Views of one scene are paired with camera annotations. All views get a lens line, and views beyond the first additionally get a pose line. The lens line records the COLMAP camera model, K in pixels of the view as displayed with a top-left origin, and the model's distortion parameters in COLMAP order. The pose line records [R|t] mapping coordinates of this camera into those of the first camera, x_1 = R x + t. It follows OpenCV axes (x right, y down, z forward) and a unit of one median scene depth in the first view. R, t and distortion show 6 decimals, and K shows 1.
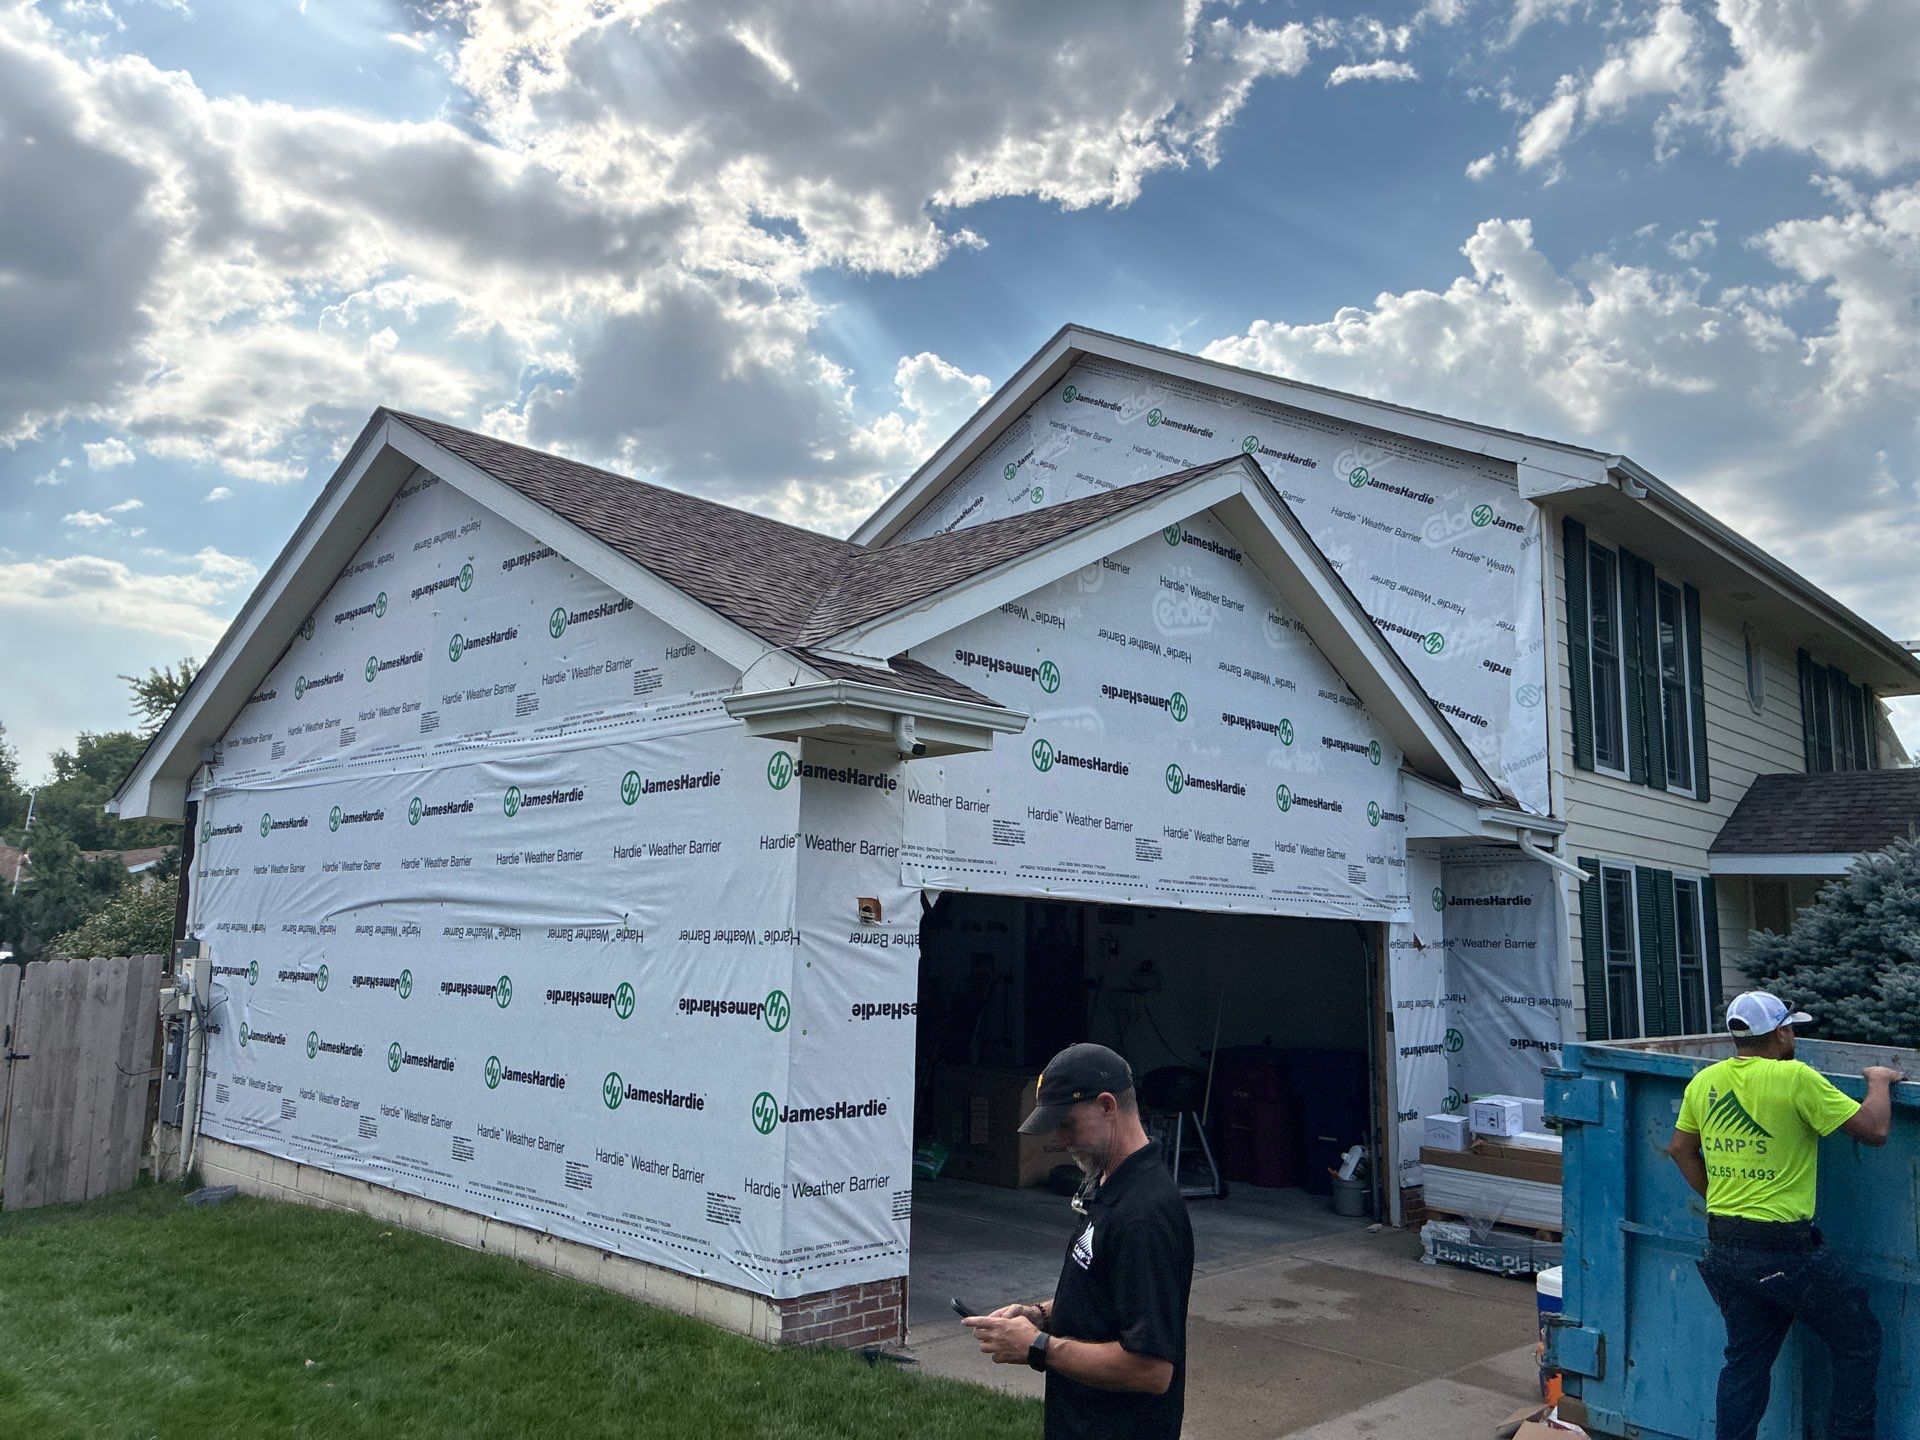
lens RADIAL K [[1494.3, 0, 904.7], [0, 1494.3, 706.7], [0, 0, 1]] dist [0.044598, -0.051250]
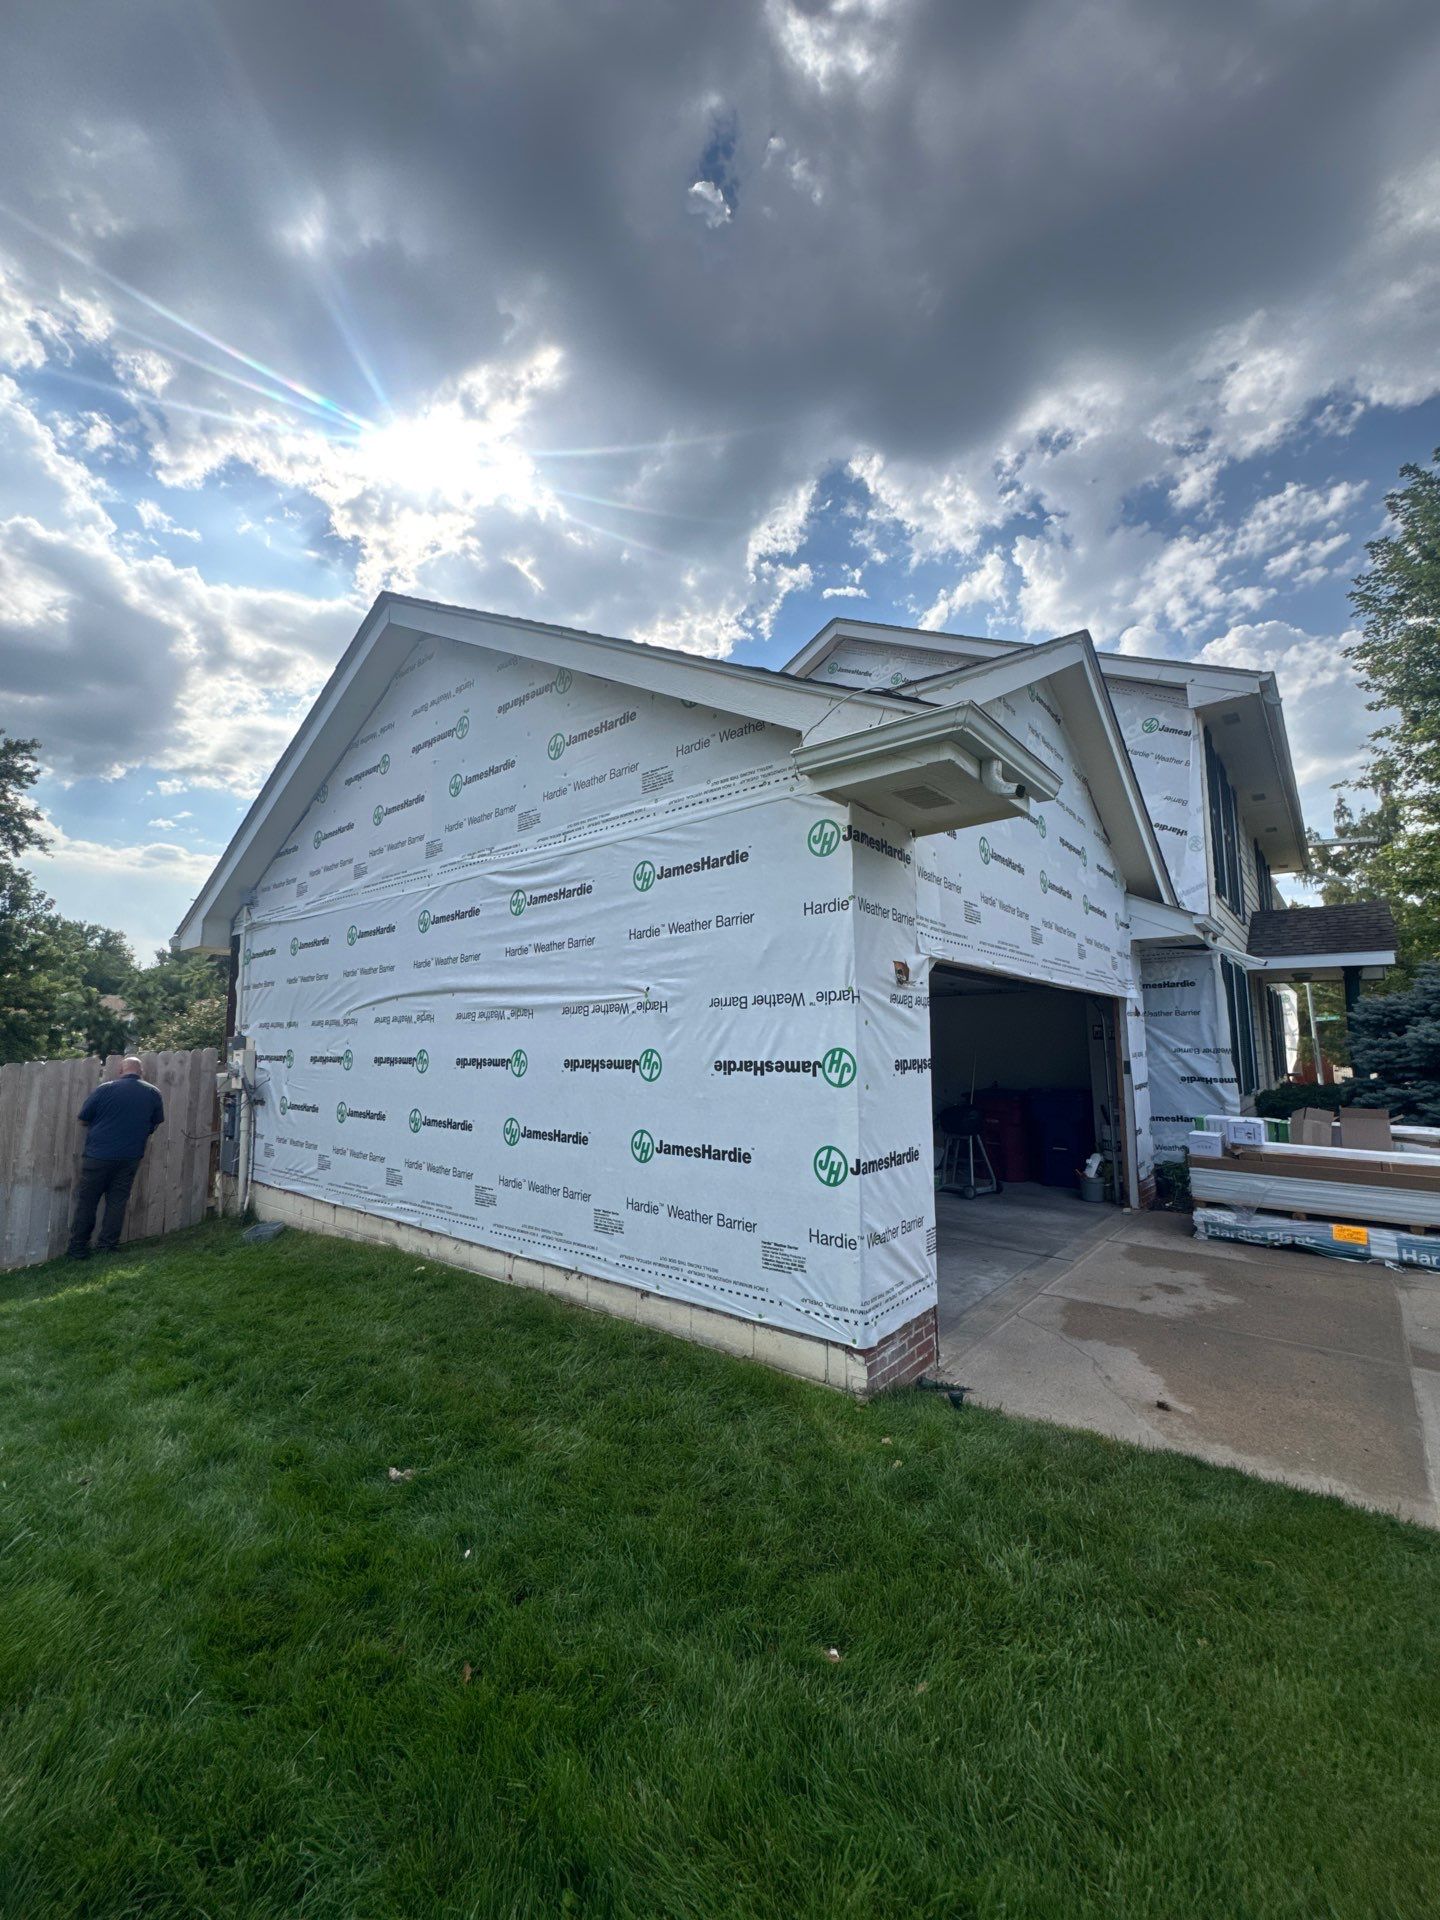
lens RADIAL K [[783.5, 0, 711.8], [0, 783.5, 955.5], [0, 0, 1]] dist [-0.002424, -0.000021]
pose [[0.994695, -0.018392, 0.101208, -0.140759], [0.013825, 0.998862, 0.045644, 0.063678], [-0.101933, -0.044002, 0.993818, 0.303173]]
